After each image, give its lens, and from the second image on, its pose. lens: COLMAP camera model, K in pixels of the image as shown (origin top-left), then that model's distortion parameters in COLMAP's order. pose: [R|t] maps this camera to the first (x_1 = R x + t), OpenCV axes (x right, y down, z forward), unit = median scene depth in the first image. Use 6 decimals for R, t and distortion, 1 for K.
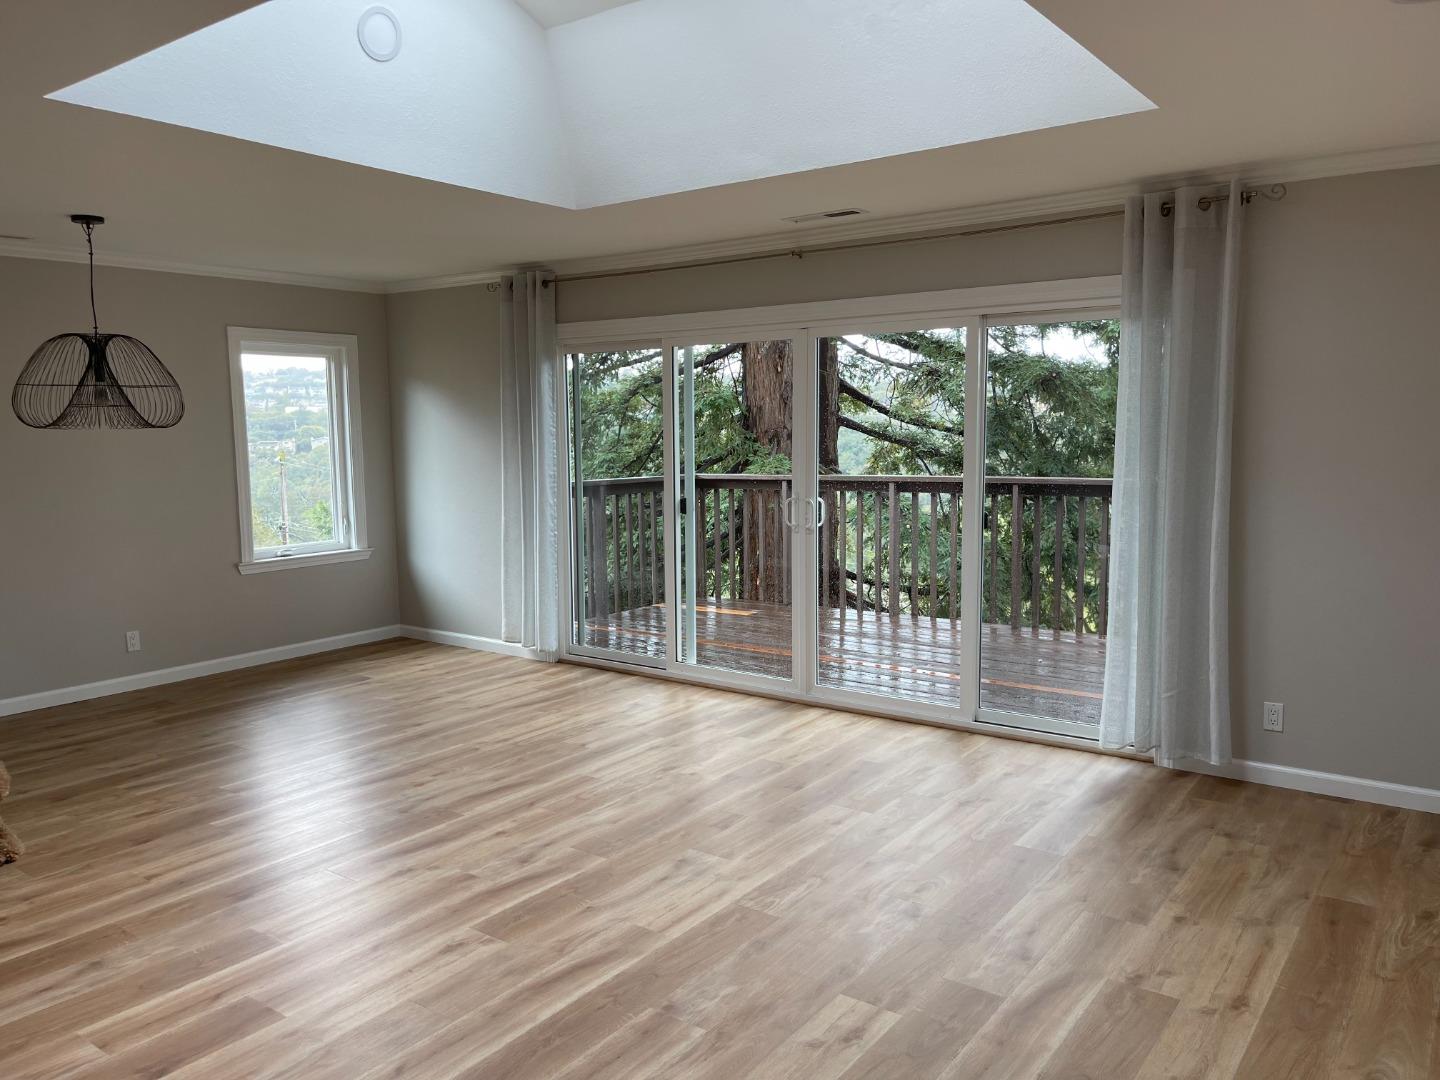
lens RADIAL K [[1097.7, 0, 717.1], [0, 1097.7, 539.5], [0, 0, 1]] dist [0.004748, -0.007624]
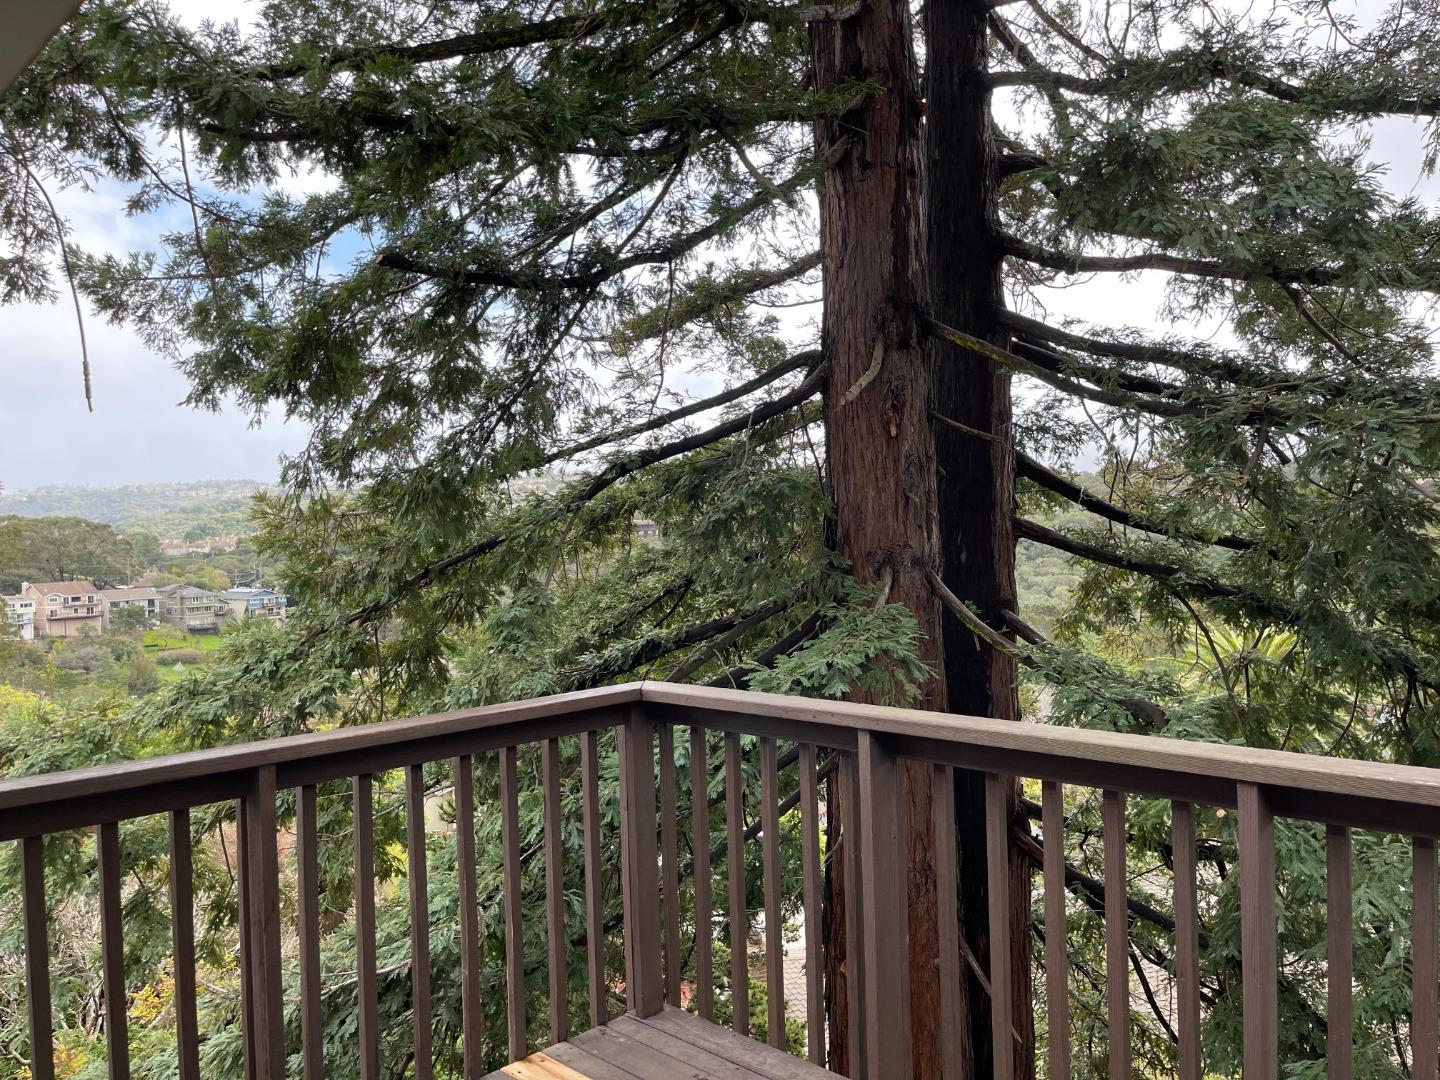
lens RADIAL K [[1097.7, 0, 723.0], [0, 1097.7, 538.5], [0, 0, 1]] dist [0.004748, -0.007624]
pose [[0.988608, -0.014030, -0.149858, 0.048177], [0.000414, 0.995896, -0.090505, -0.053149], [0.150513, 0.089412, 0.984556, 0.439224]]
